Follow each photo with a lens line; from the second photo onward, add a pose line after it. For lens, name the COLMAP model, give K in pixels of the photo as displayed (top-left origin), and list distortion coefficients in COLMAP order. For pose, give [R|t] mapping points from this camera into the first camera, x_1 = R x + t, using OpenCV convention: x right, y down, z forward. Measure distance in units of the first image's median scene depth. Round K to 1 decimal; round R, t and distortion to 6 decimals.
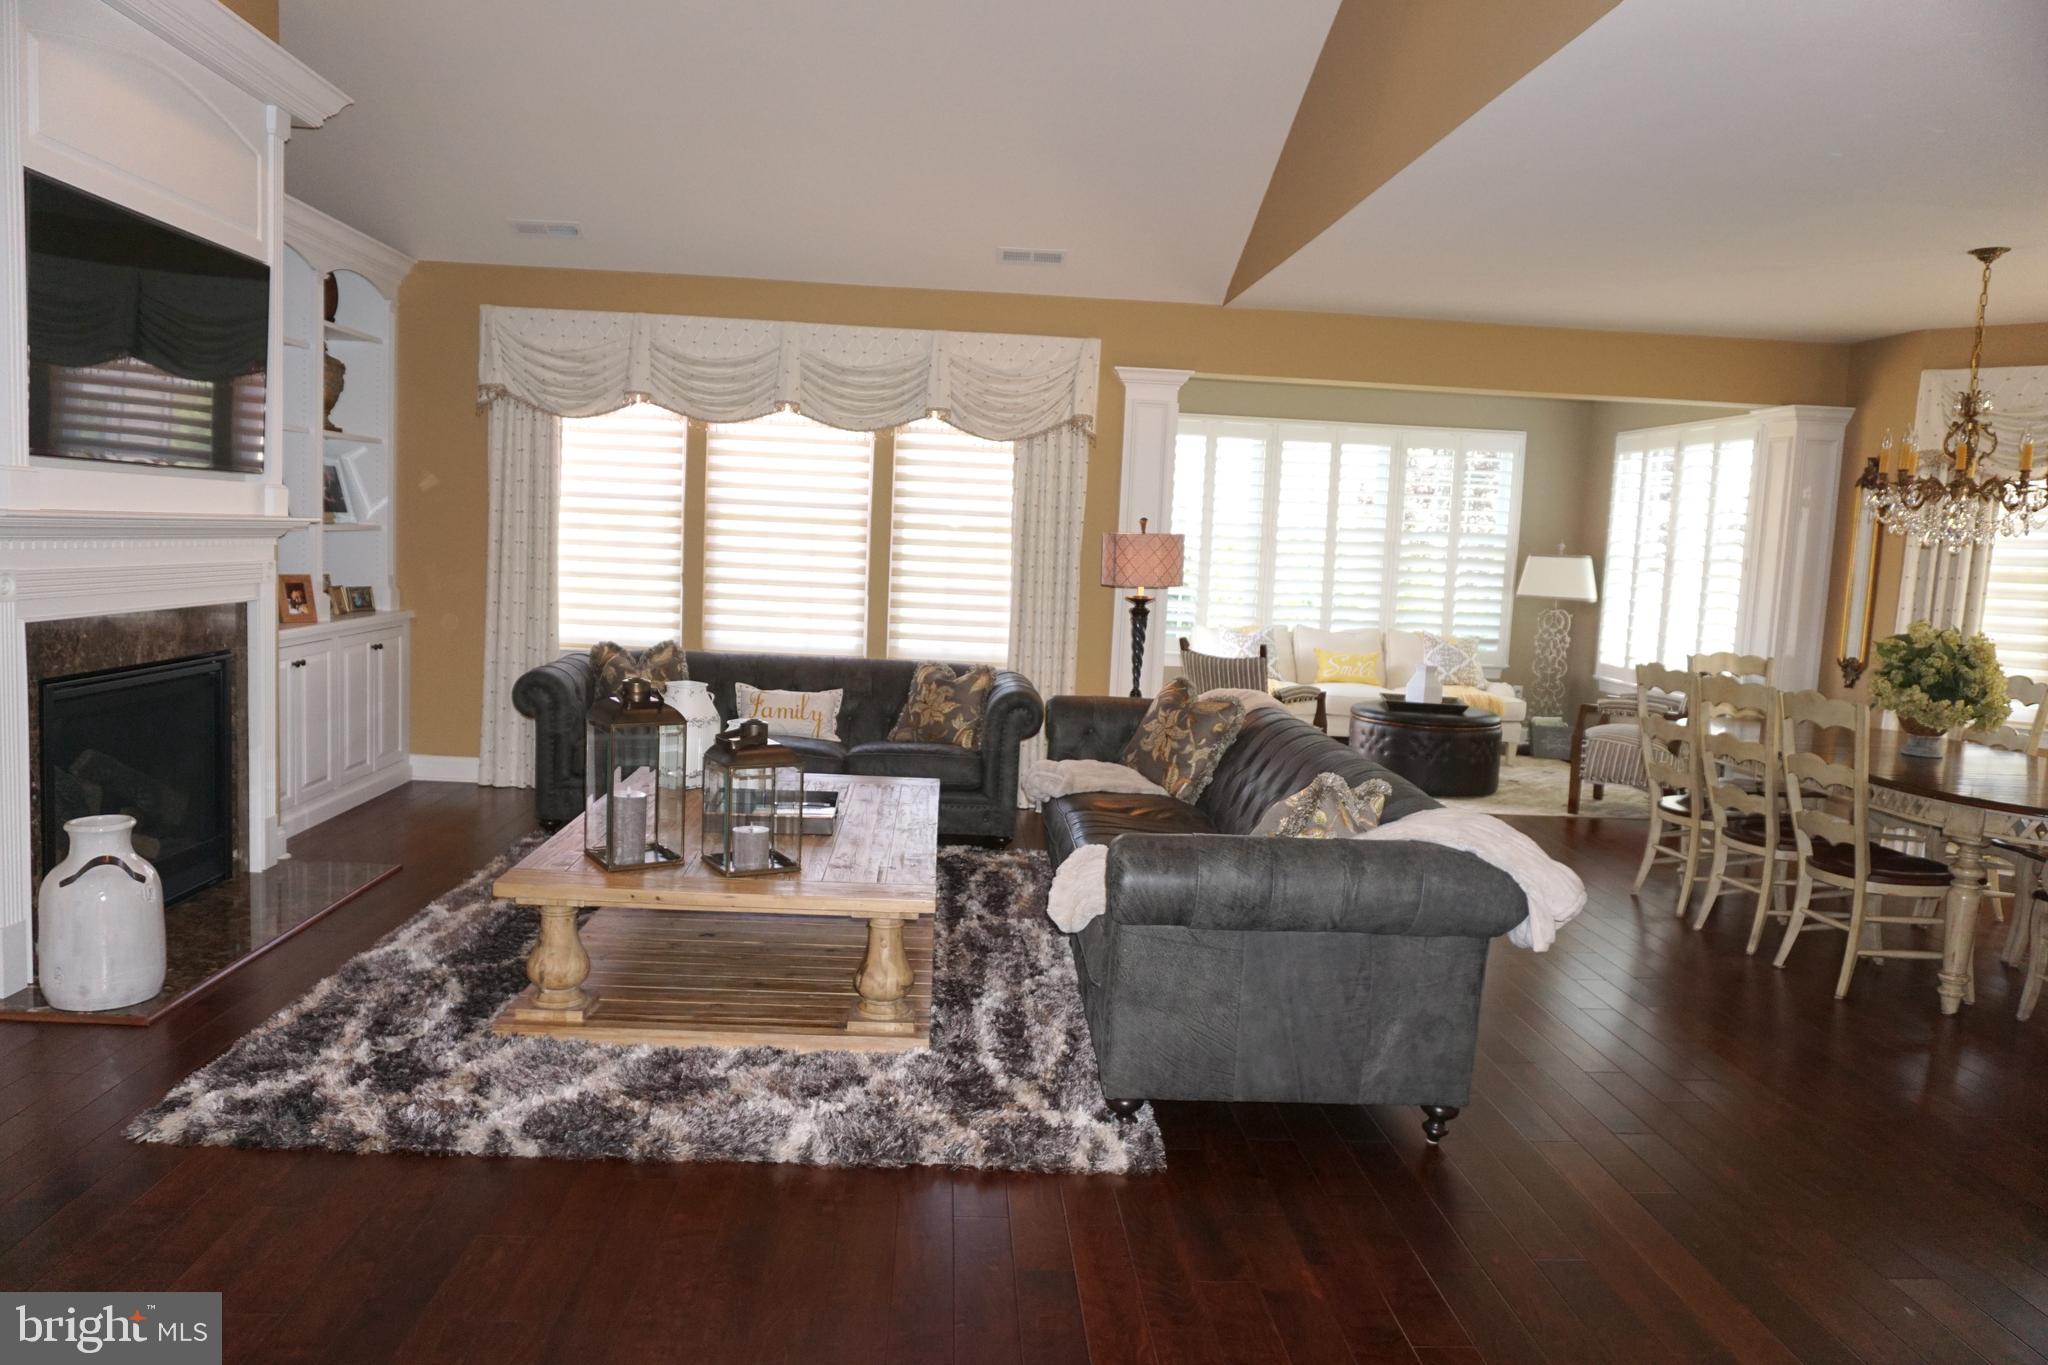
lens RADIAL K [[1371.2, 0, 1024.0], [0, 1371.2, 682.5], [0, 0, 1]] dist [-0.013220, -0.000960]
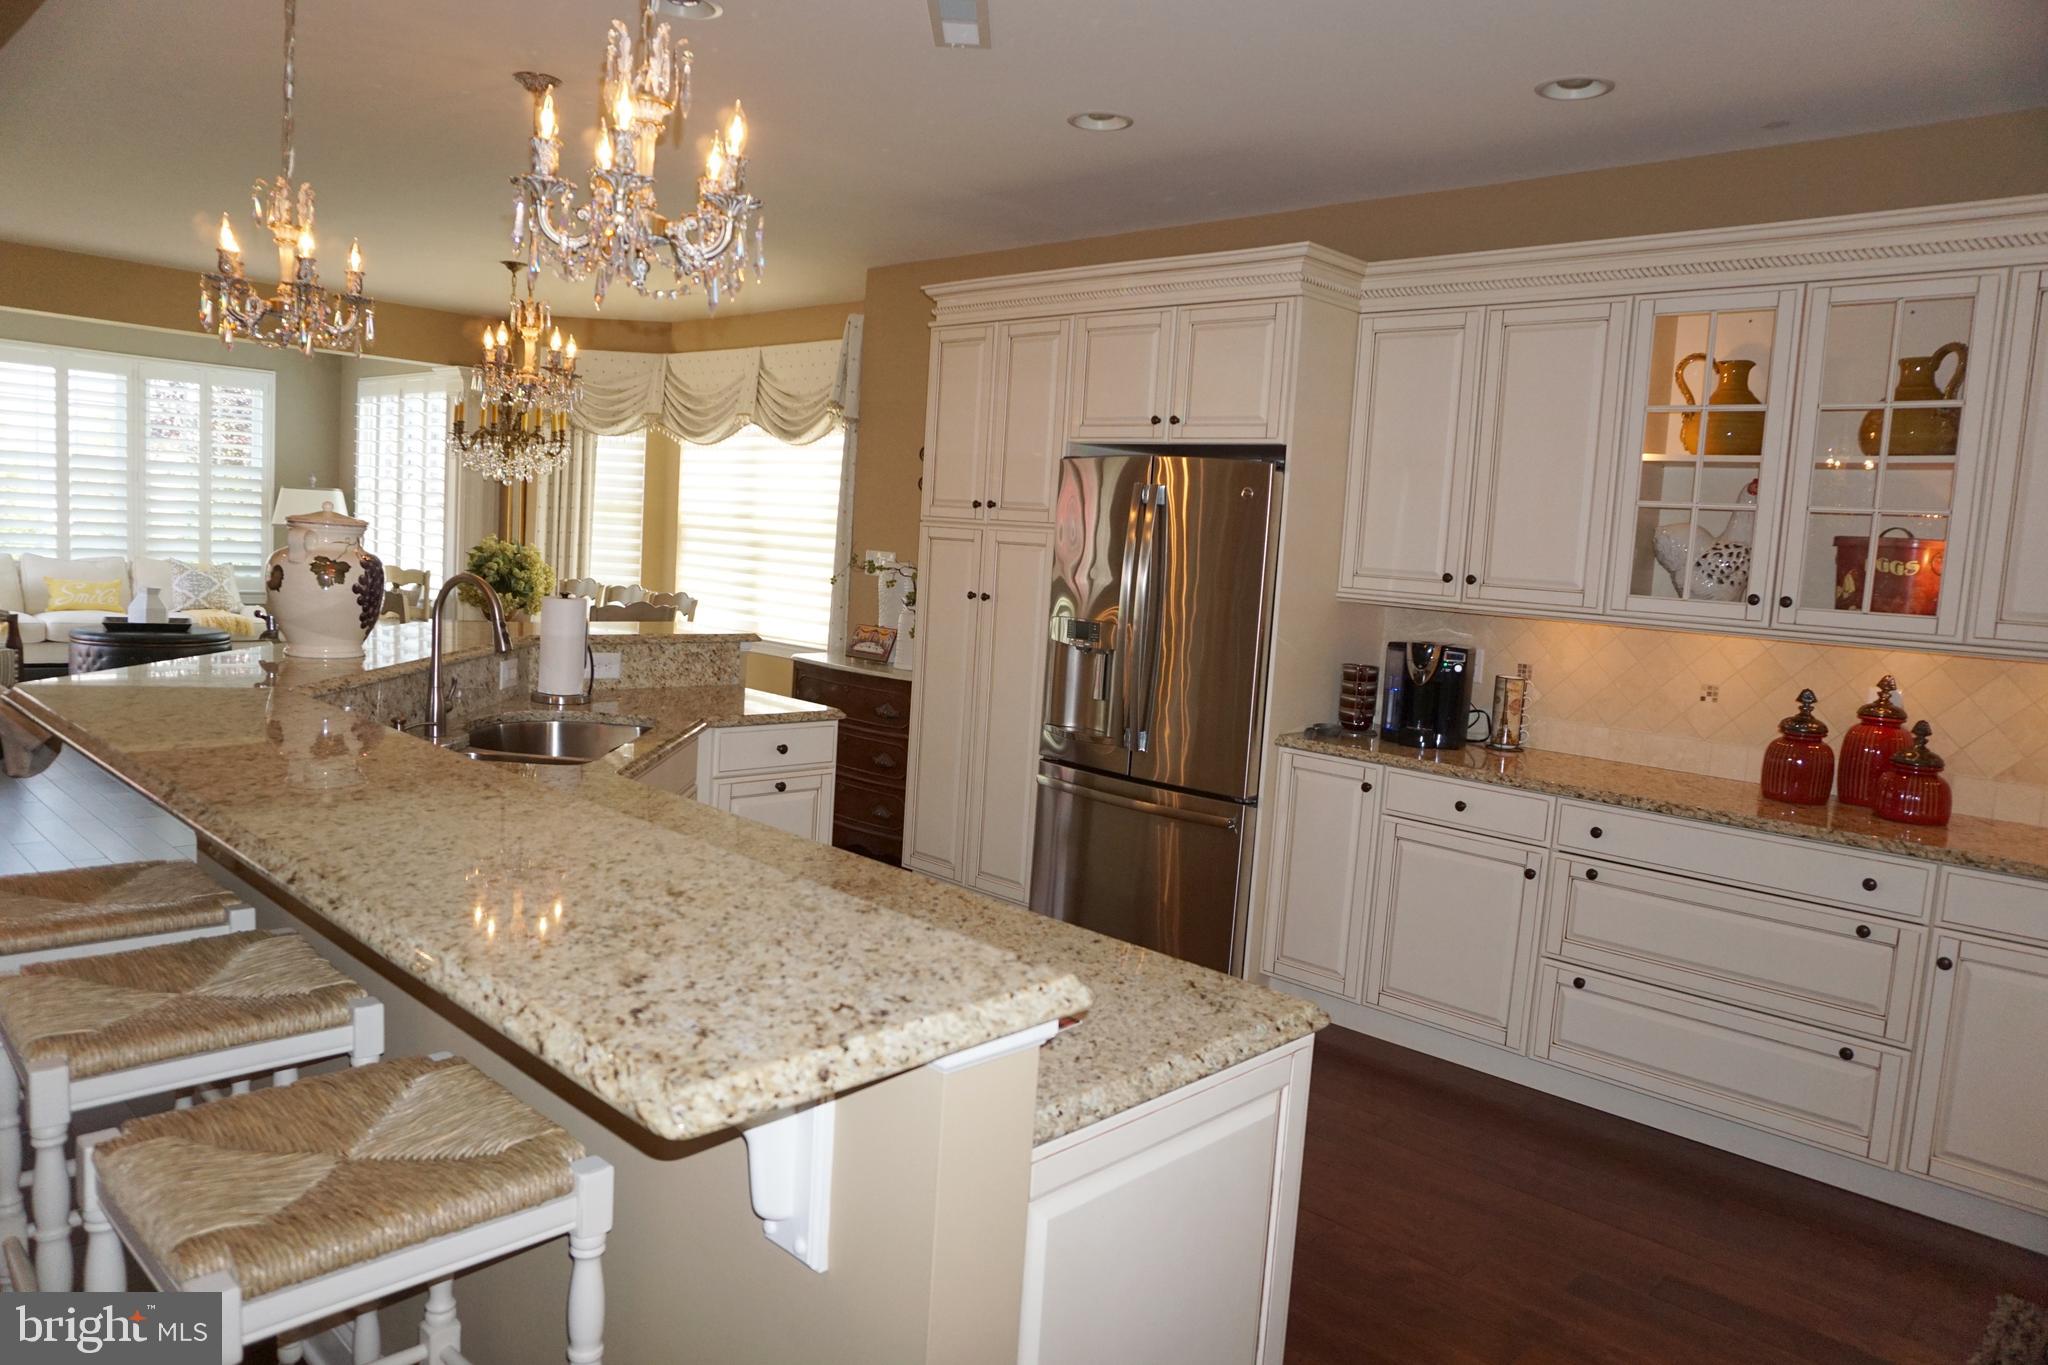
lens RADIAL K [[1371.2, 0, 1024.0], [0, 1371.2, 682.5], [0, 0, 1]] dist [-0.013220, -0.000960]
pose [[0.742538, -0.068405, 0.666302, 0.077188], [0.041571, 0.997560, 0.056086, 0.025061], [-0.668513, -0.013947, 0.743570, -0.197632]]
